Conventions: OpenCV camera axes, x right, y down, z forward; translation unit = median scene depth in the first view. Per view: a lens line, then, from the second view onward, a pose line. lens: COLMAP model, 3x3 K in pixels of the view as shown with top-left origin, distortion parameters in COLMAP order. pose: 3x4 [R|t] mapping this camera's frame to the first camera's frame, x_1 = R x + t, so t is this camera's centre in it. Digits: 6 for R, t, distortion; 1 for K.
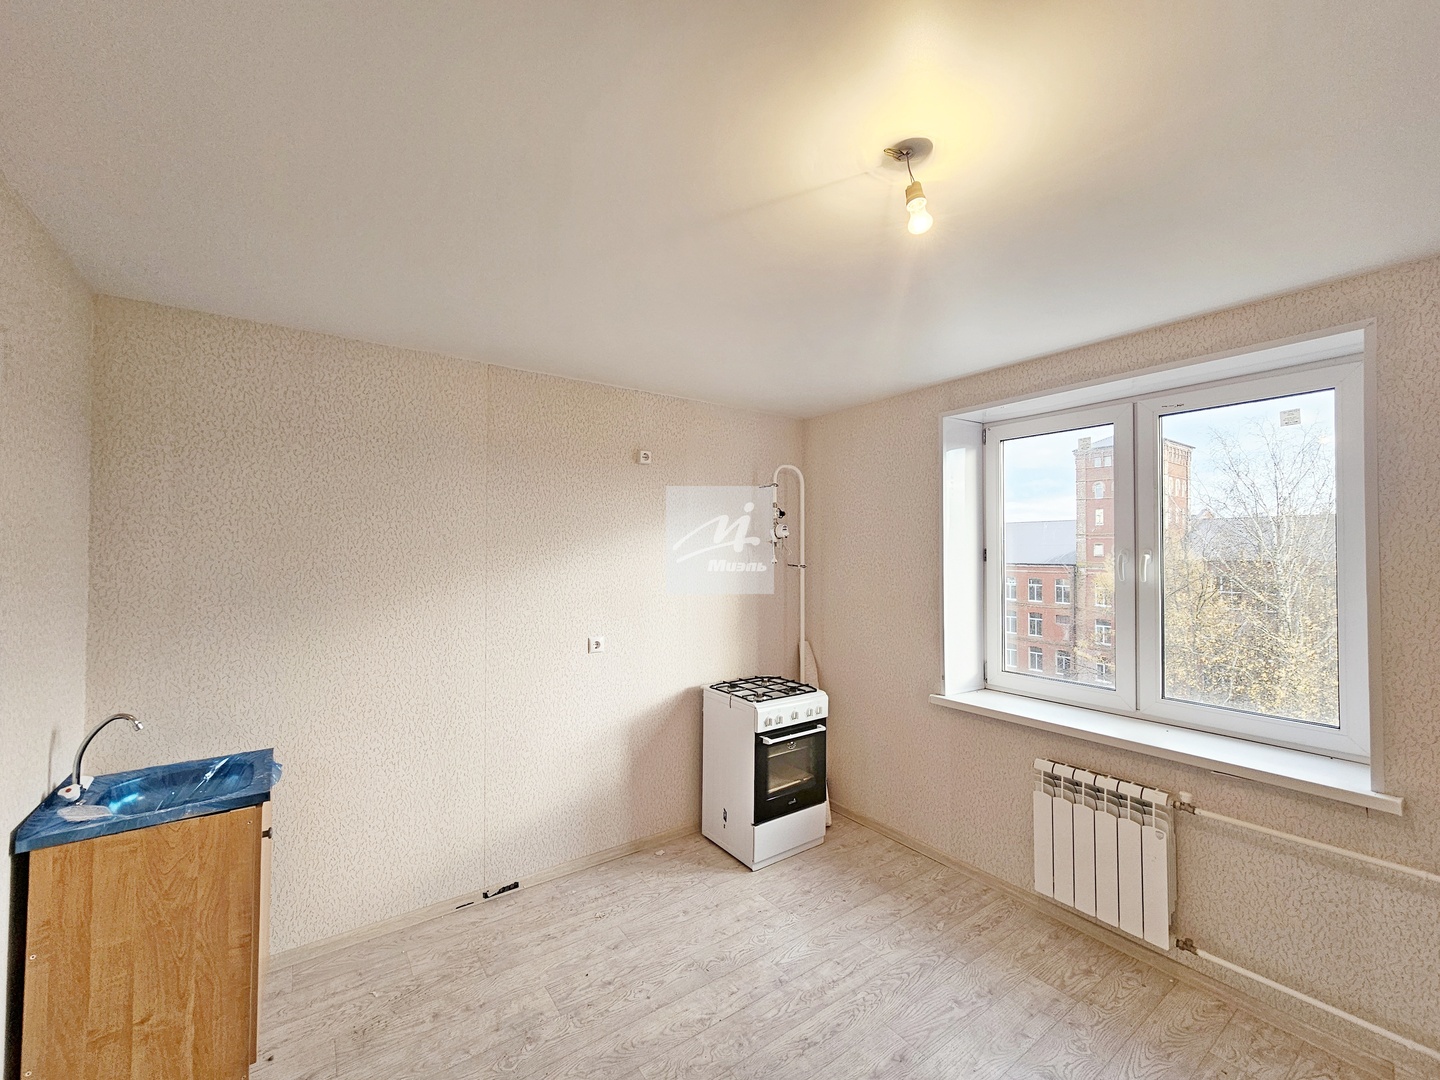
lens RADIAL K [[582.3, 0, 722.5], [0, 582.3, 540.2], [0, 0, 1]] dist [0.001043, 0.000737]
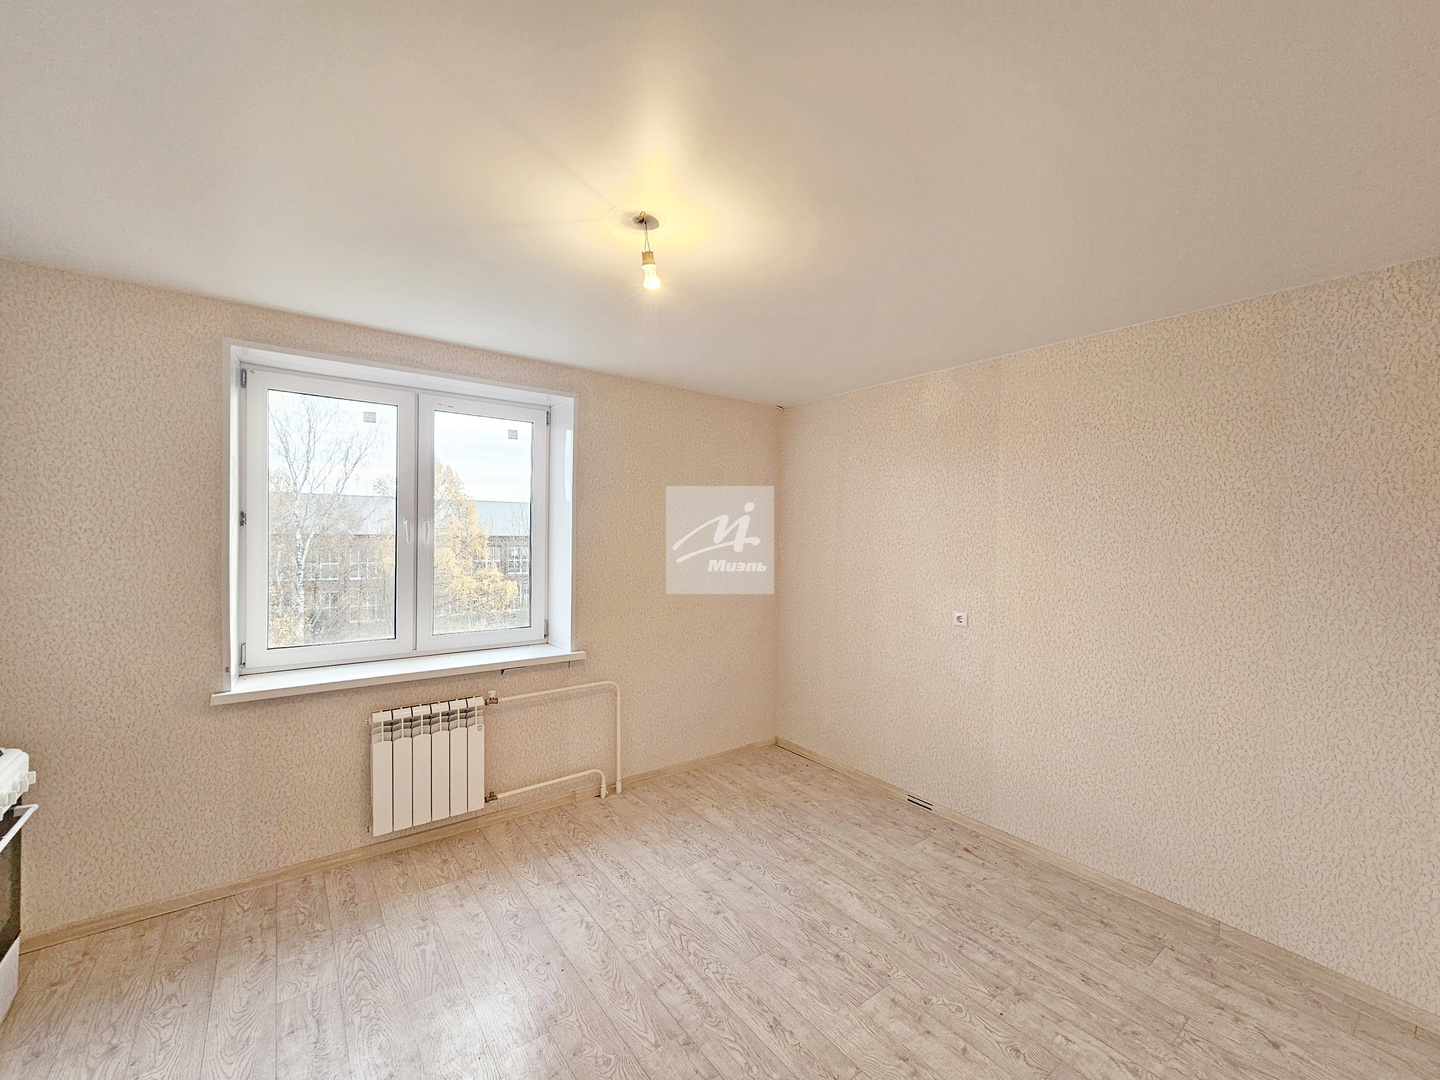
lens RADIAL K [[582.3, 0, 722.5], [0, 582.3, 540.2], [0, 0, 1]] dist [0.001043, 0.000737]
pose [[-0.008724, -0.014607, 0.999855, -0.547120], [-0.037335, 0.999201, 0.014272, 0.025063], [-0.999265, -0.037205, -0.009263, 0.418532]]
